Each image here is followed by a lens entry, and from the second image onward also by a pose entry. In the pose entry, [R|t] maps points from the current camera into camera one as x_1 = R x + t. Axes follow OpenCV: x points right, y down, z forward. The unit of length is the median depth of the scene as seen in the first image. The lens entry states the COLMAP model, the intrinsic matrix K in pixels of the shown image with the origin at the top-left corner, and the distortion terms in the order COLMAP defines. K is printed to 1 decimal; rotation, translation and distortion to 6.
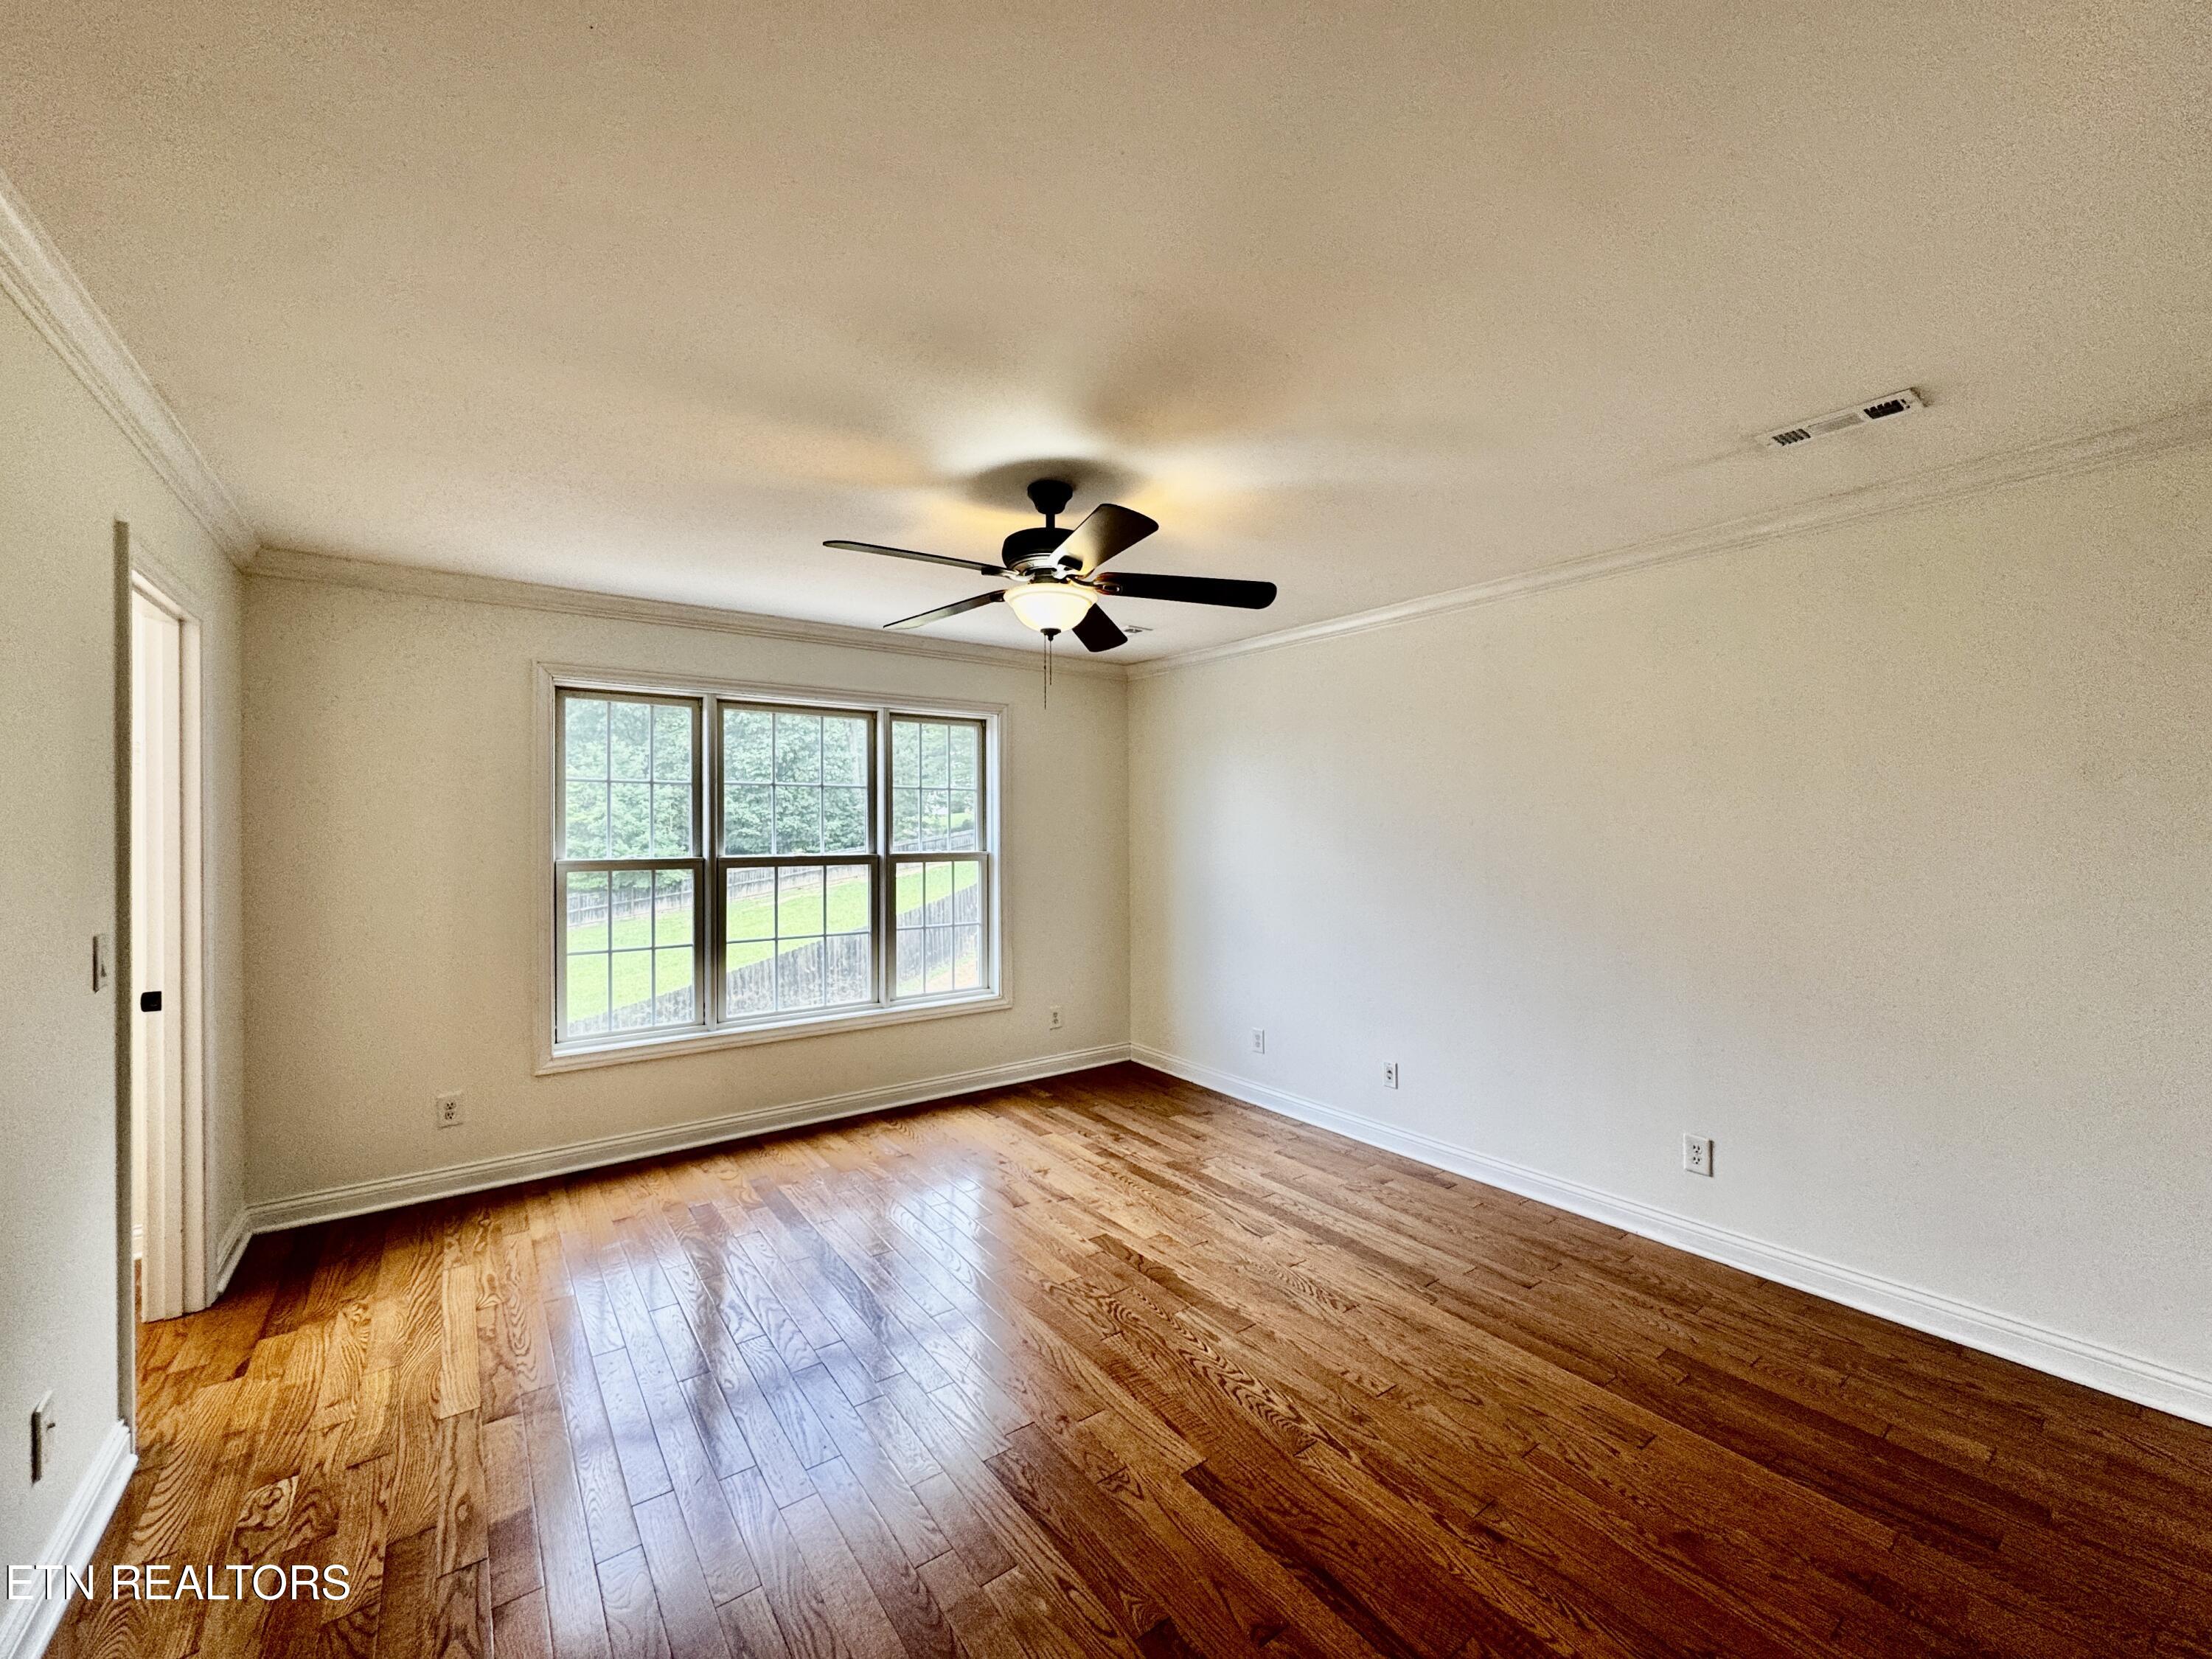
lens RADIAL K [[903.3, 0, 1099.4], [0, 903.3, 831.2], [0, 0, 1]] dist [0.000327, -0.000466]
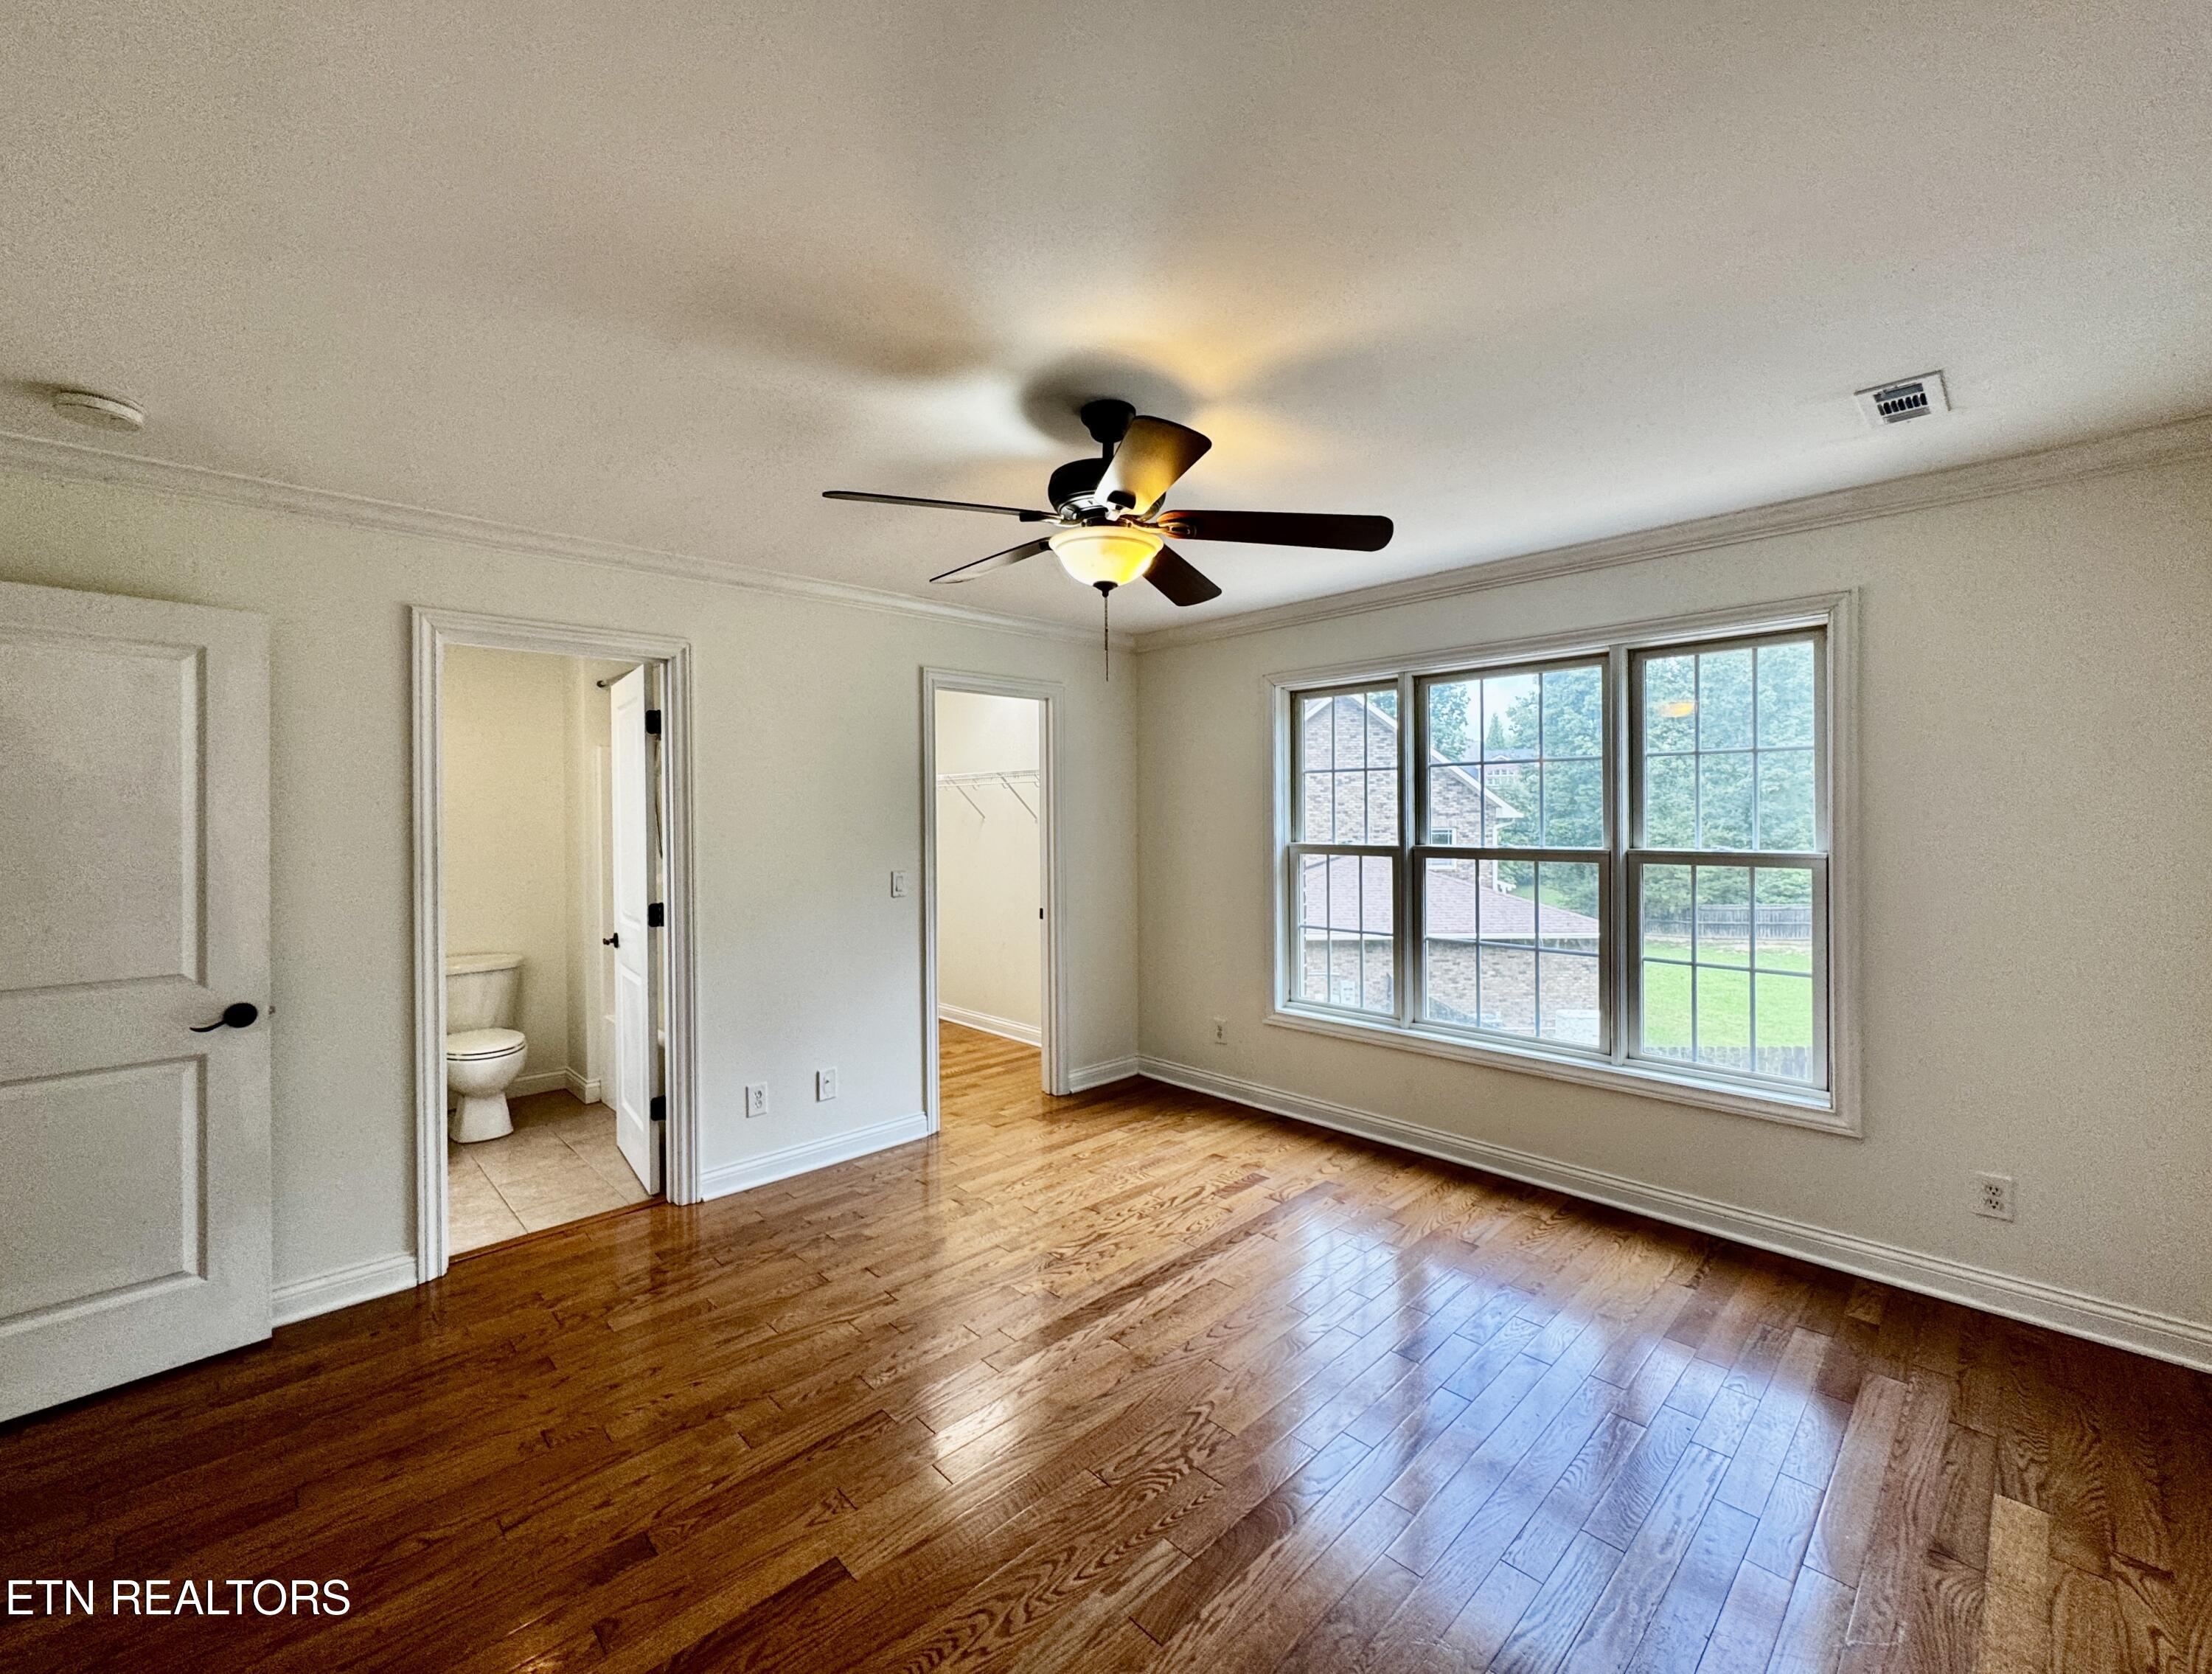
lens RADIAL K [[946.8, 0, 1120.8], [0, 946.8, 820.4], [0, 0, 1]] dist [-0.004078, -0.000802]
pose [[0.098843, 0.003380, -0.995097, 0.552263], [0.004174, 0.999984, 0.003811, -0.001825], [0.995094, -0.004530, 0.098827, 0.639591]]
